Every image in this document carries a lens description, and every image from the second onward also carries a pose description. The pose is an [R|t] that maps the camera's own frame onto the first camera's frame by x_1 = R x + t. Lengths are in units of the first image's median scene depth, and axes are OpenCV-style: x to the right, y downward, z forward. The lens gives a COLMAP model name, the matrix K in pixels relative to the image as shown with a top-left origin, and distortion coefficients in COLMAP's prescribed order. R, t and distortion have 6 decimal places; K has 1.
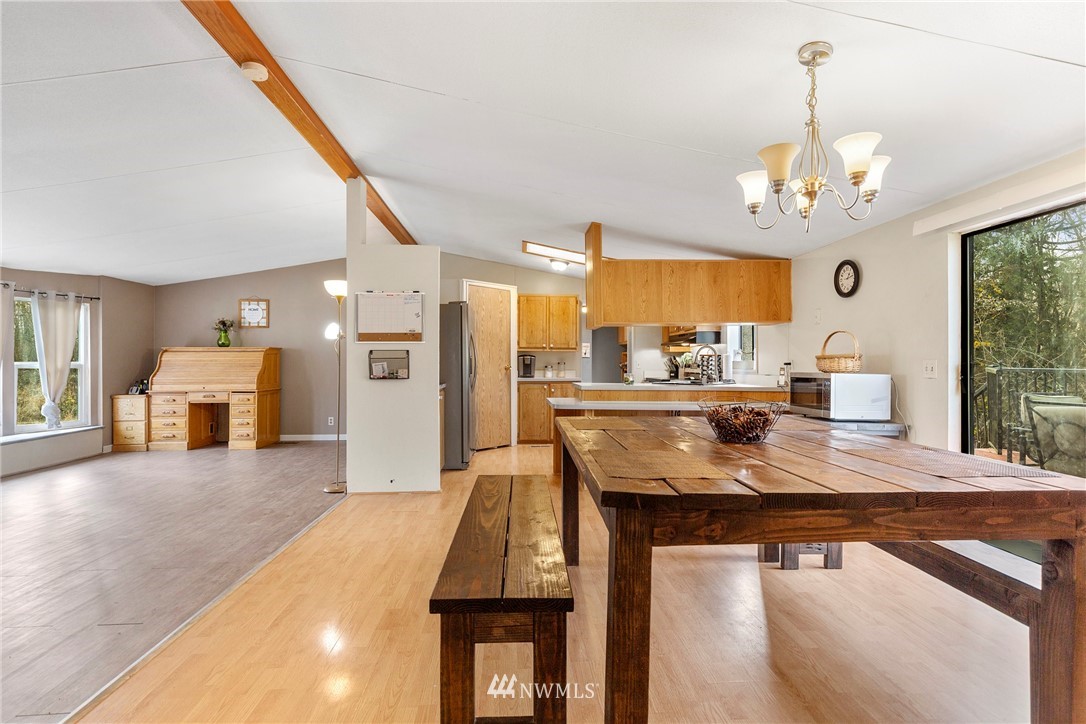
lens RADIAL K [[533.6, 0, 548.4], [0, 533.6, 358.7], [0, 0, 1]] dist [-0.002899, 0.000524]
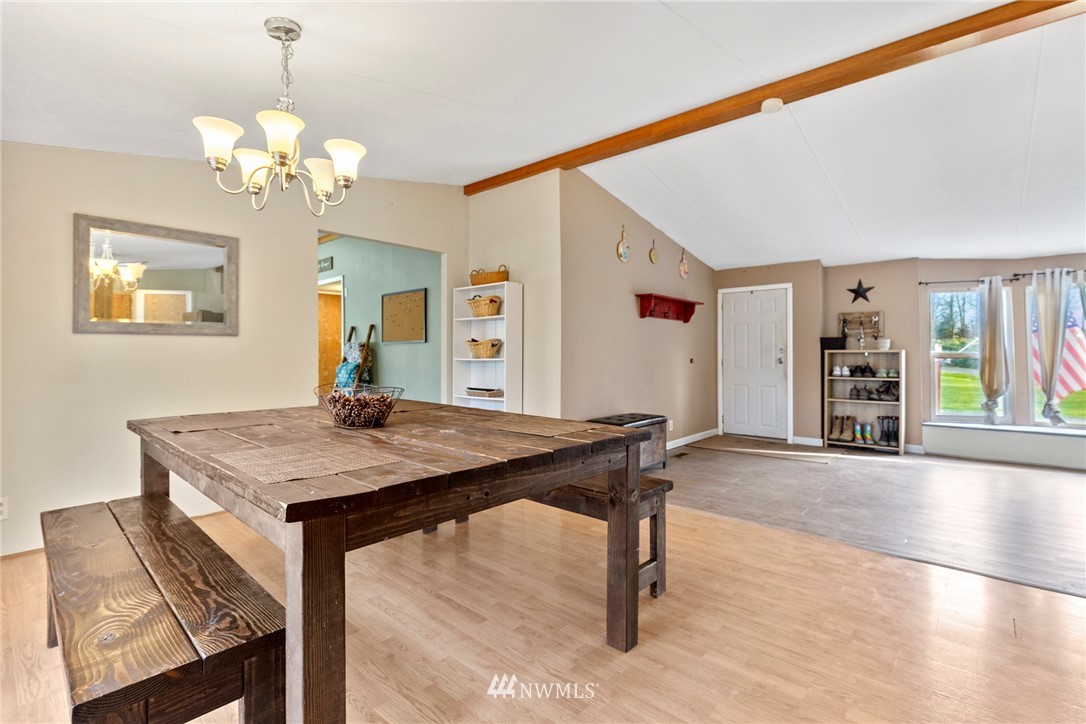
lens RADIAL K [[500.8, 0, 548.9], [0, 500.8, 346.4], [0, 0, 1]] dist [-0.002210, 0.000061]
pose [[-0.711390, -0.011242, -0.702708, 0.404589], [0.006054, 0.999737, -0.022123, 0.014031], [0.702772, -0.019992, -0.711134, 1.009333]]
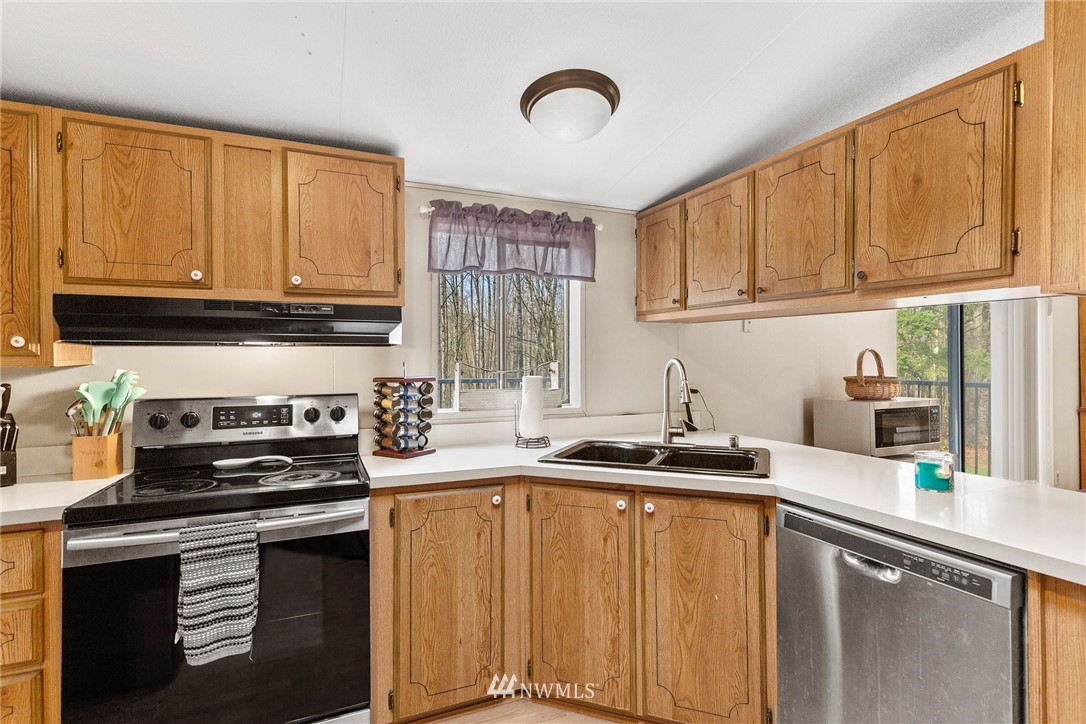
lens RADIAL K [[522.4, 0, 542.6], [0, 522.4, 358.5], [0, 0, 1]] dist [0.000402, -0.000211]
pose [[-0.325698, 0.001308, 0.945473, -0.066246], [-0.002791, 0.999993, -0.002345, -0.032958], [-0.945470, -0.003402, -0.325692, 1.661654]]
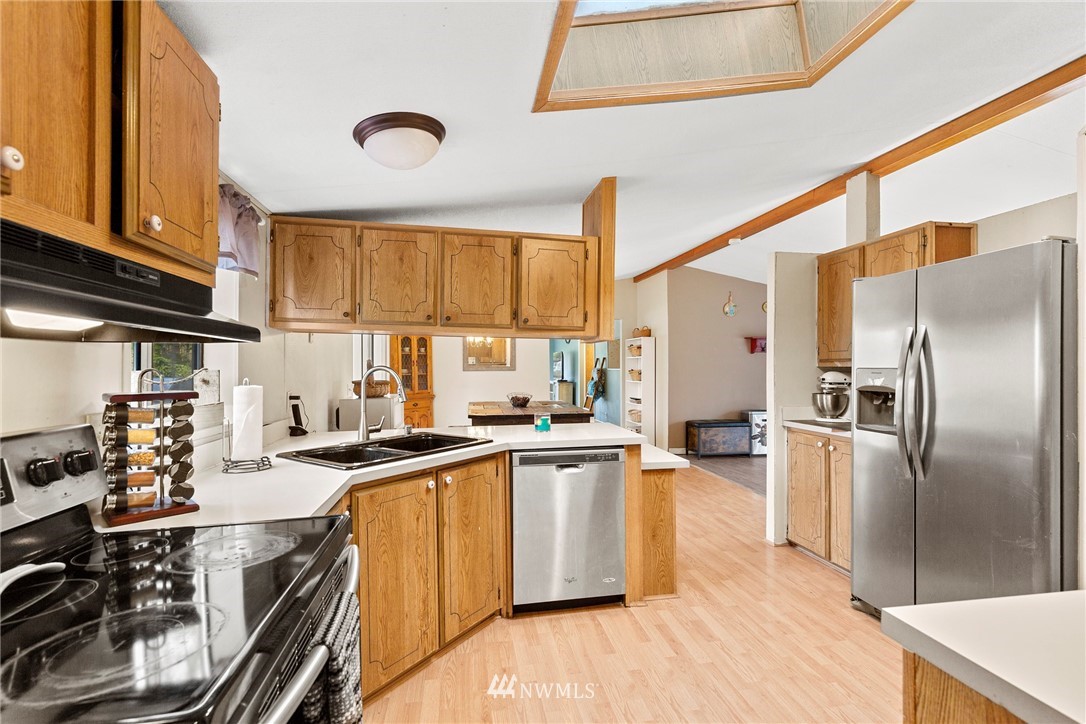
lens RADIAL K [[490.8, 0, 543.0], [0, 490.8, 362.0], [0, 0, 1]] dist [0.006152, 0.000073]
pose [[-0.994719, 0.000243, -0.102632, 0.269595], [0.001862, 0.999875, -0.015682, -0.029140], [0.102615, -0.015790, -0.994596, 1.977231]]
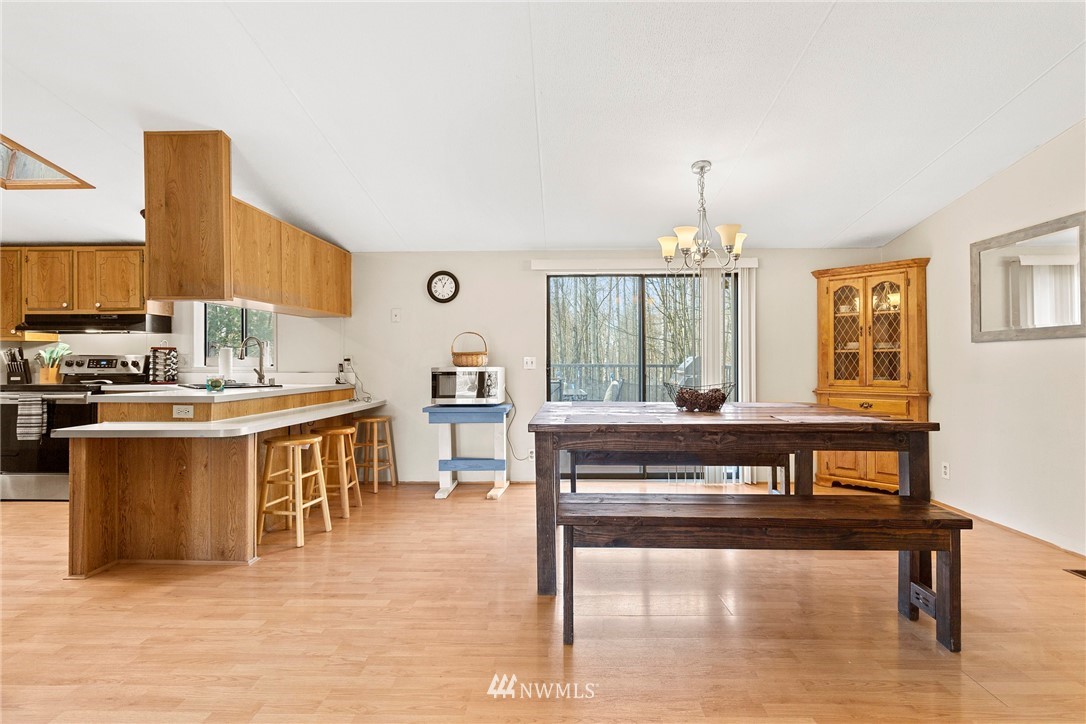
lens RADIAL K [[533.6, 0, 548.4], [0, 533.6, 358.7], [0, 0, 1]] dist [-0.002899, 0.000524]
pose [[0.095985, 0.003845, 0.995375, -0.583496], [-0.005726, 0.999978, -0.003311, 0.009233], [-0.995366, -0.005382, 0.096005, 0.666217]]
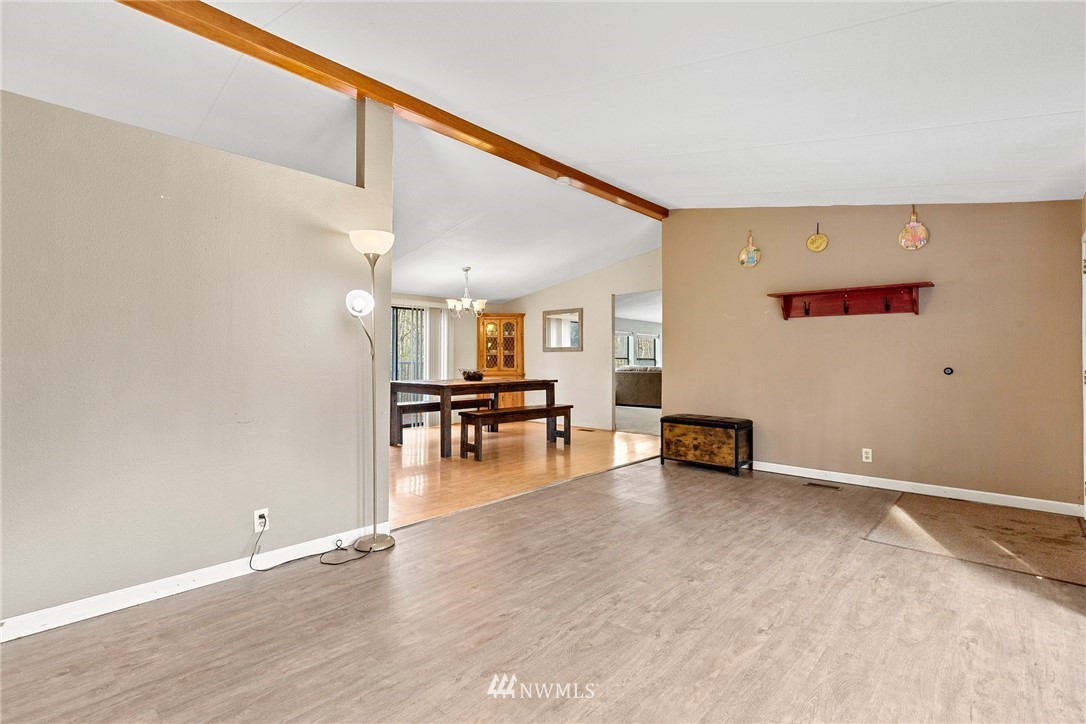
lens RADIAL K [[511.2, 0, 550.2], [0, 511.2, 351.3], [0, 0, 1]] dist [0.011877, 0.000629]
pose [[-0.691855, 0.008668, 0.721984, -1.169716], [-0.008681, 0.999756, -0.020321, 0.016289], [-0.721984, -0.020327, -0.691611, 1.487414]]
